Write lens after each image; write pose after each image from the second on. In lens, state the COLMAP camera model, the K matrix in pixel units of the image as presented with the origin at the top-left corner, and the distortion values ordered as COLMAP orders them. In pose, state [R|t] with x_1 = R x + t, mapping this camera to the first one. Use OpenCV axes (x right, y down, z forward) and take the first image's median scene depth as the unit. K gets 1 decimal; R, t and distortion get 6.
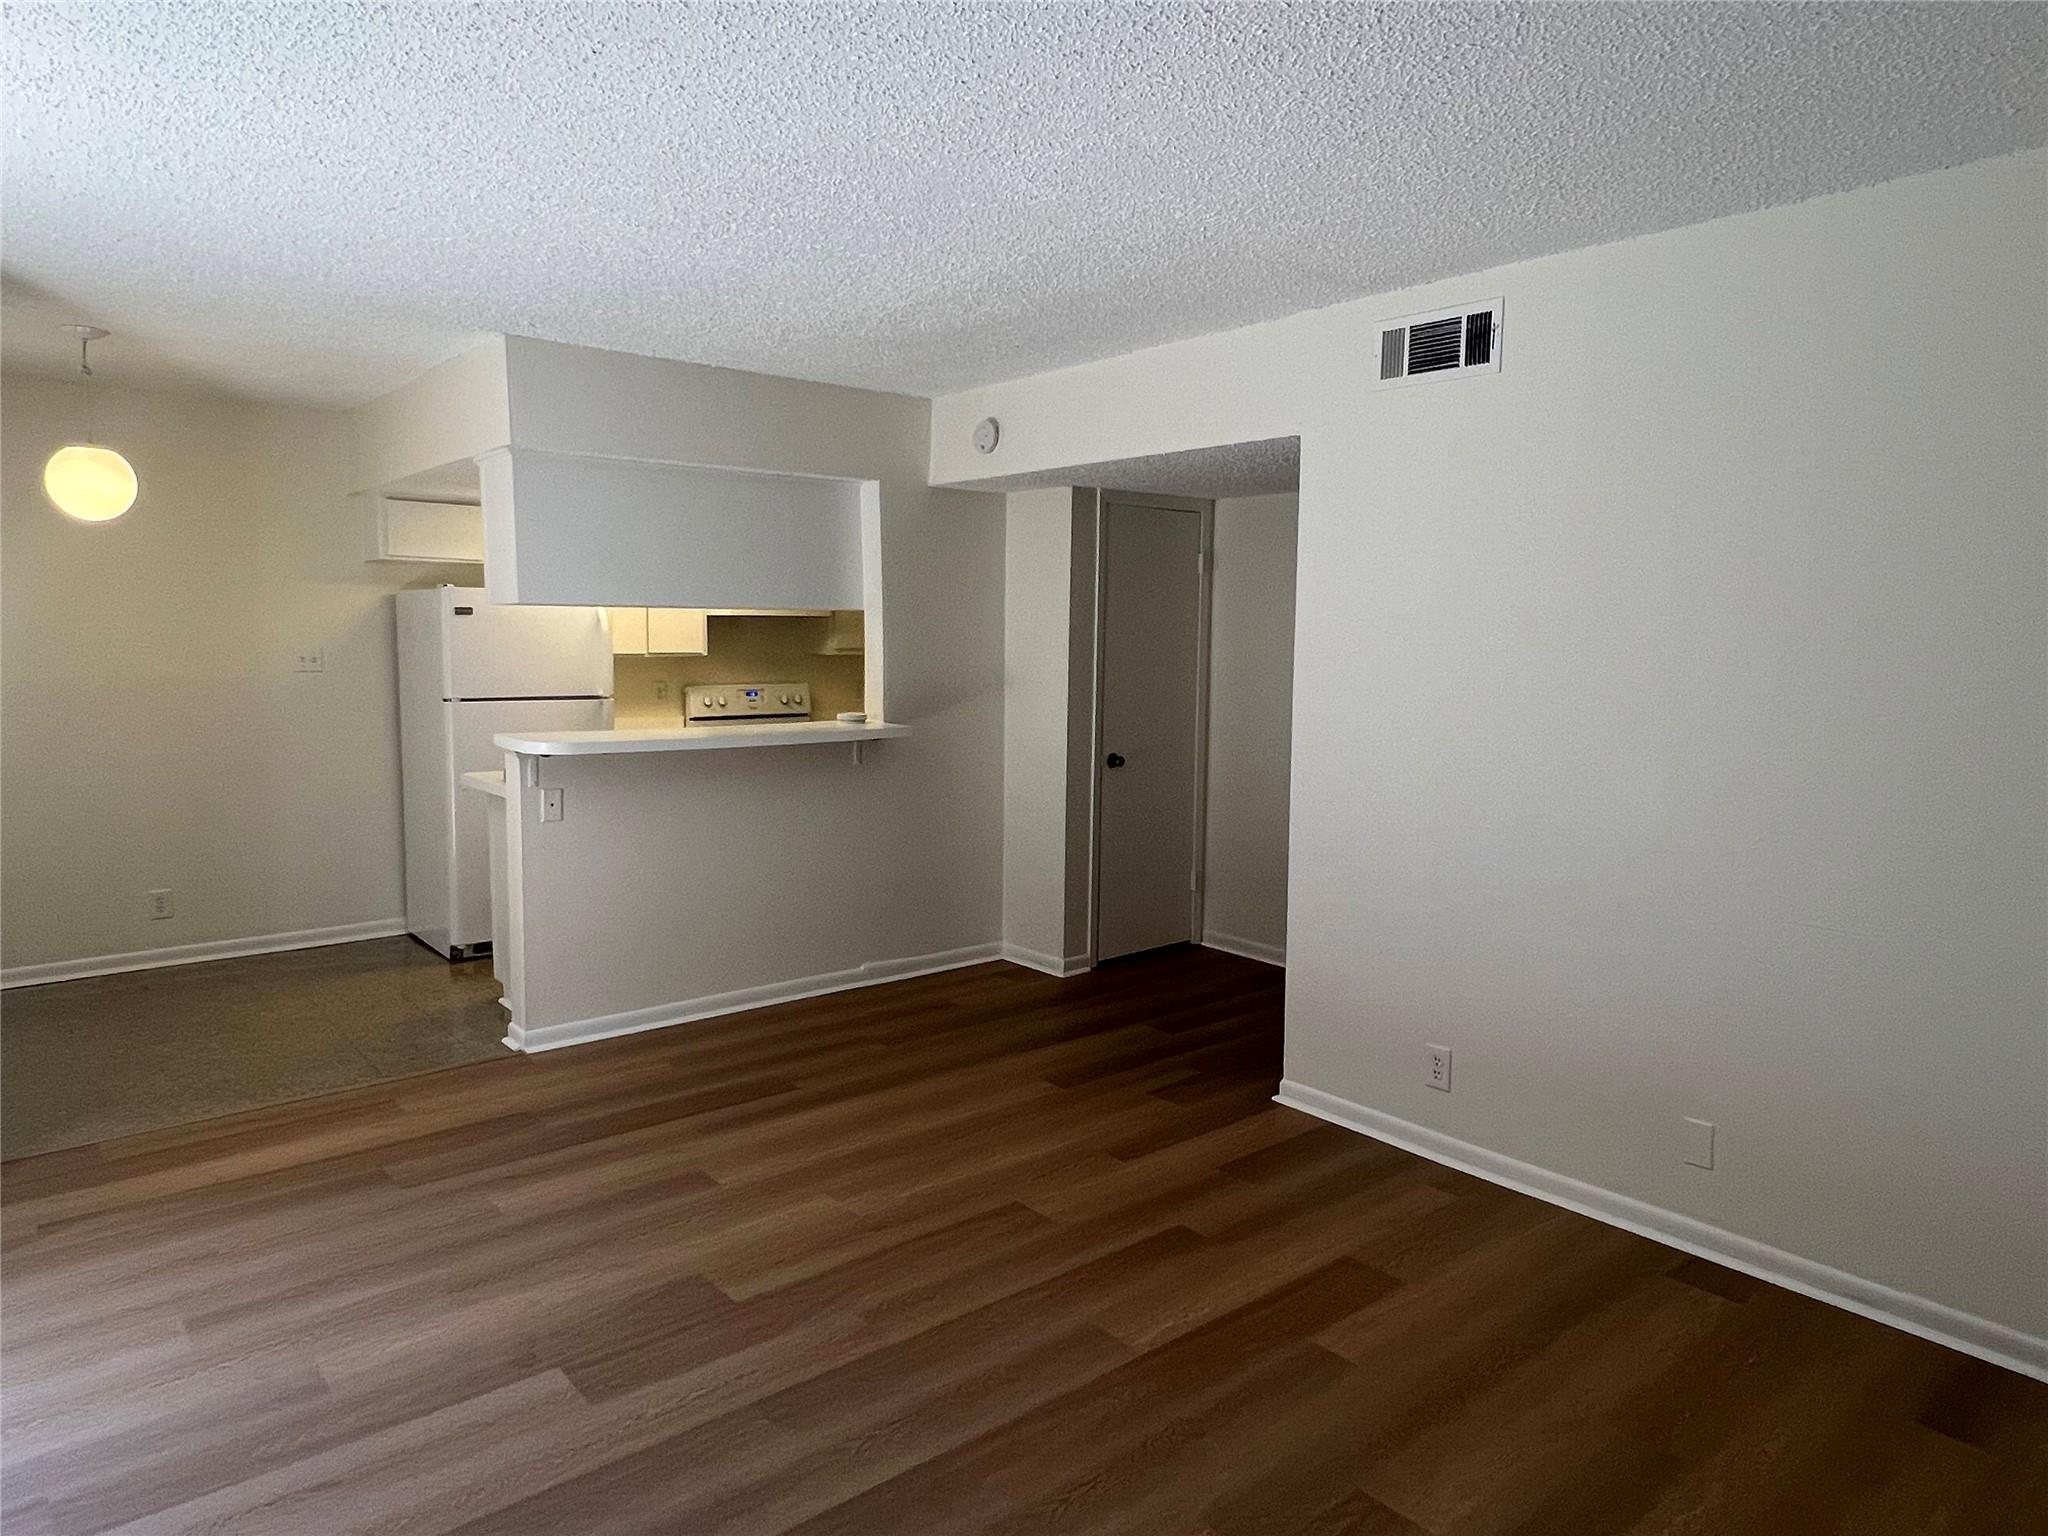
lens RADIAL K [[1267.5, 0, 1005.9], [0, 1267.5, 766.3], [0, 0, 1]] dist [0.000656, -0.000181]
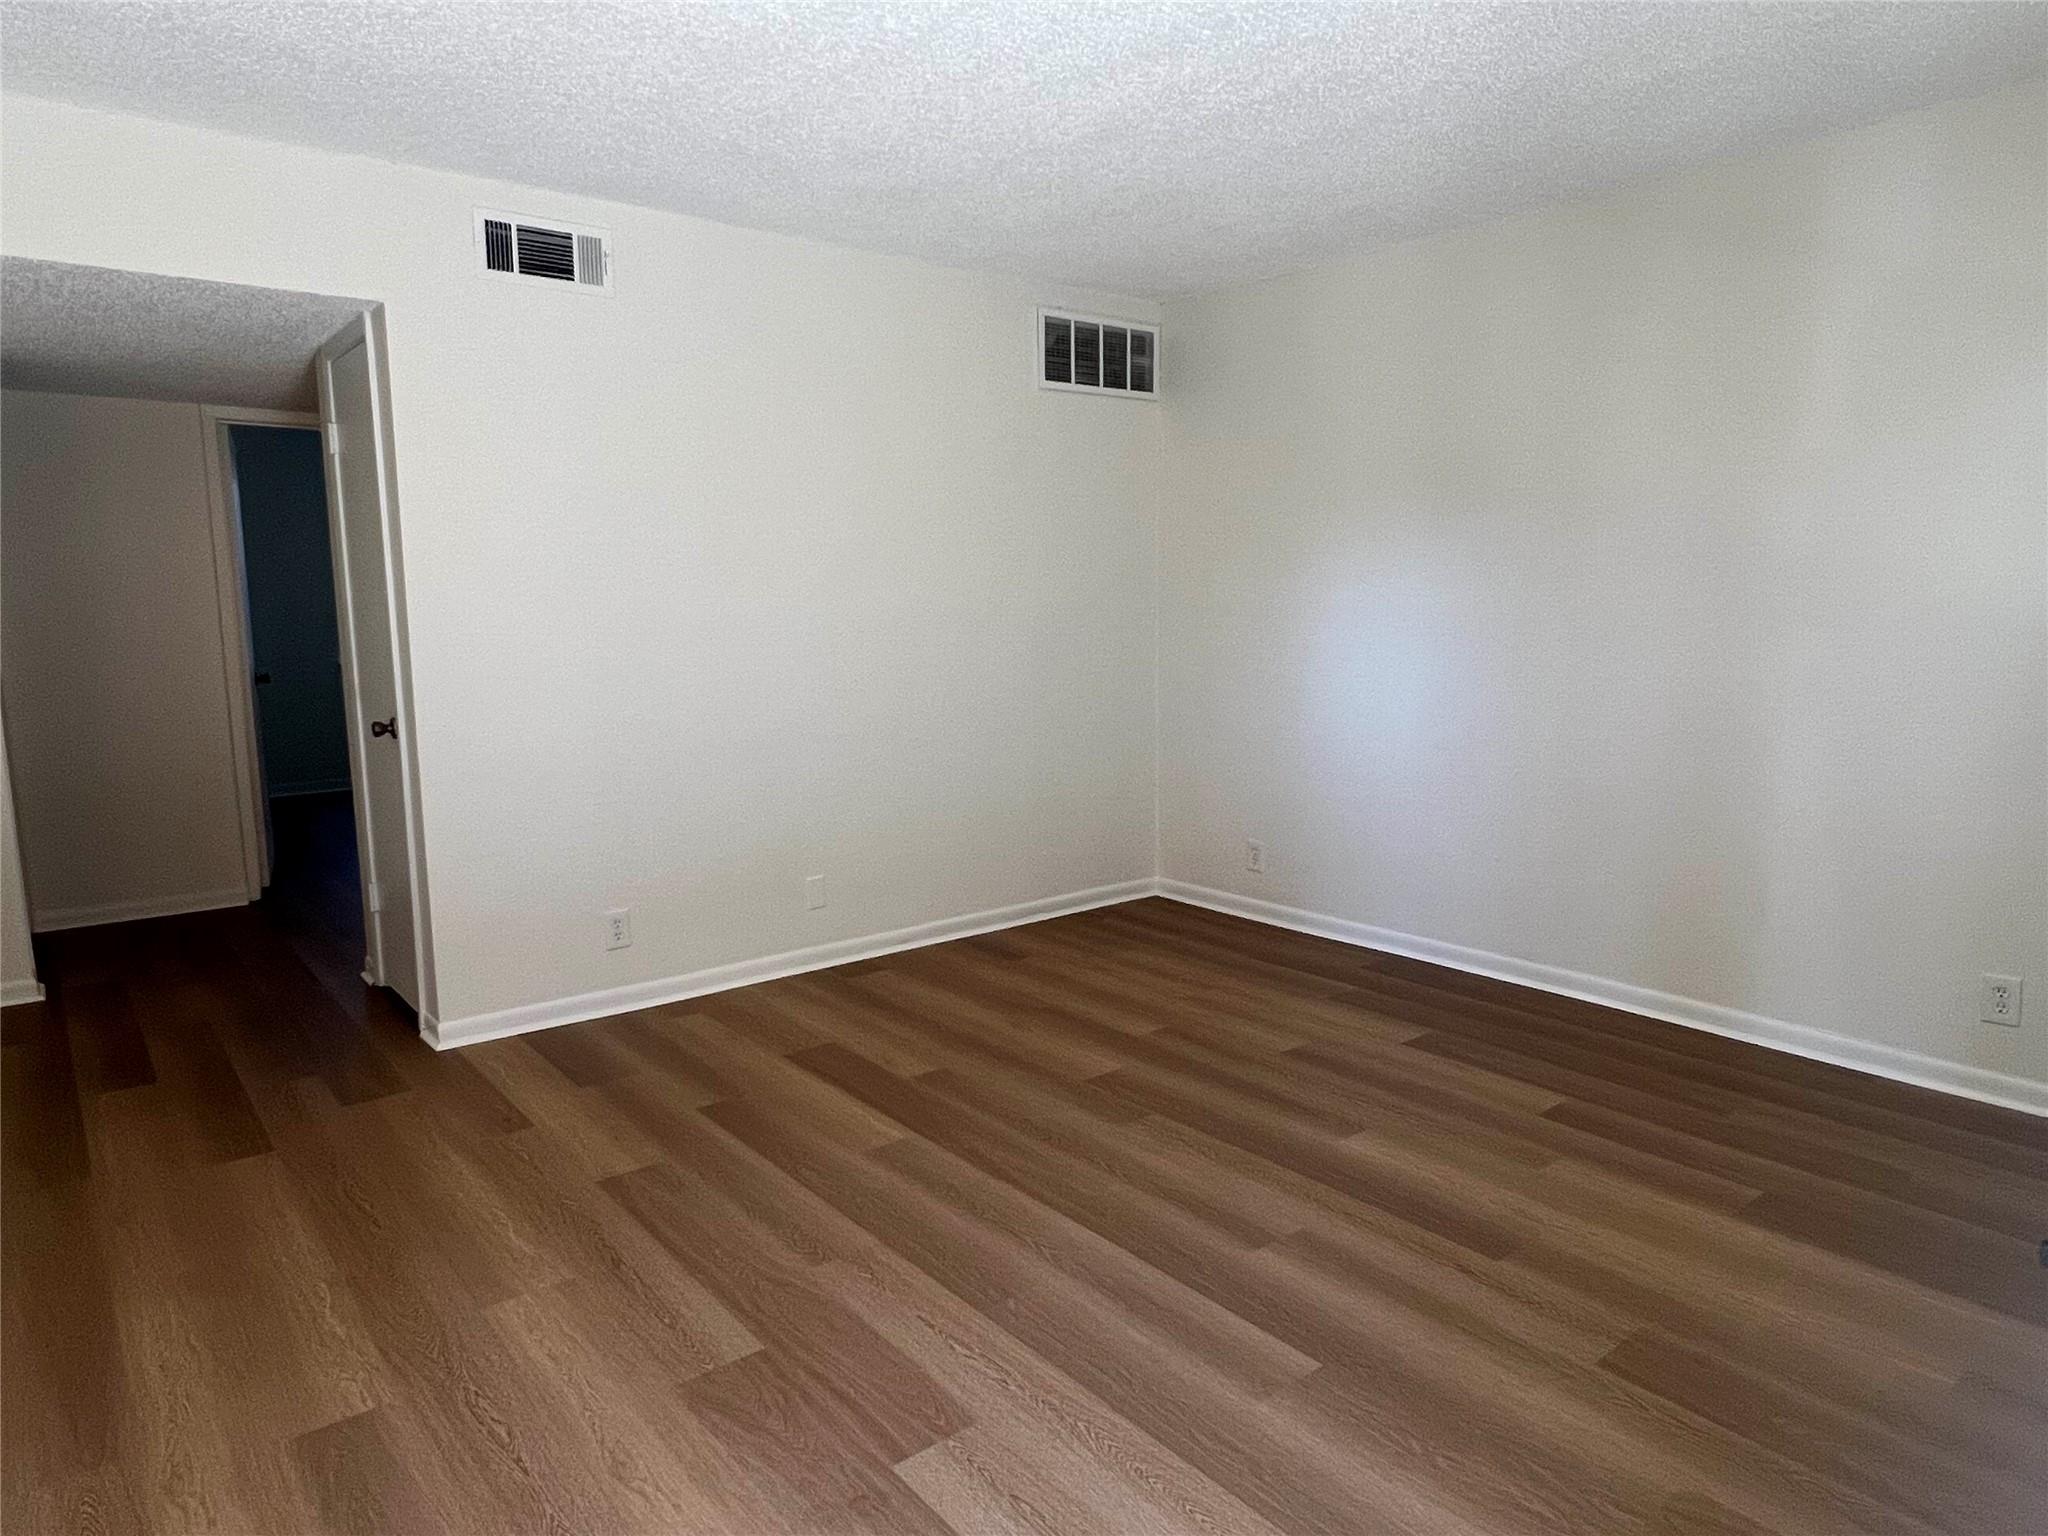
lens RADIAL K [[1270.2, 0, 1010.9], [0, 1270.2, 775.6], [0, 0, 1]] dist [-0.000310, -0.001503]
pose [[0.023576, -0.155771, 0.987512, -0.492684], [0.114427, 0.981715, 0.152124, -0.015931], [-0.993152, 0.109411, 0.040970, 0.408526]]
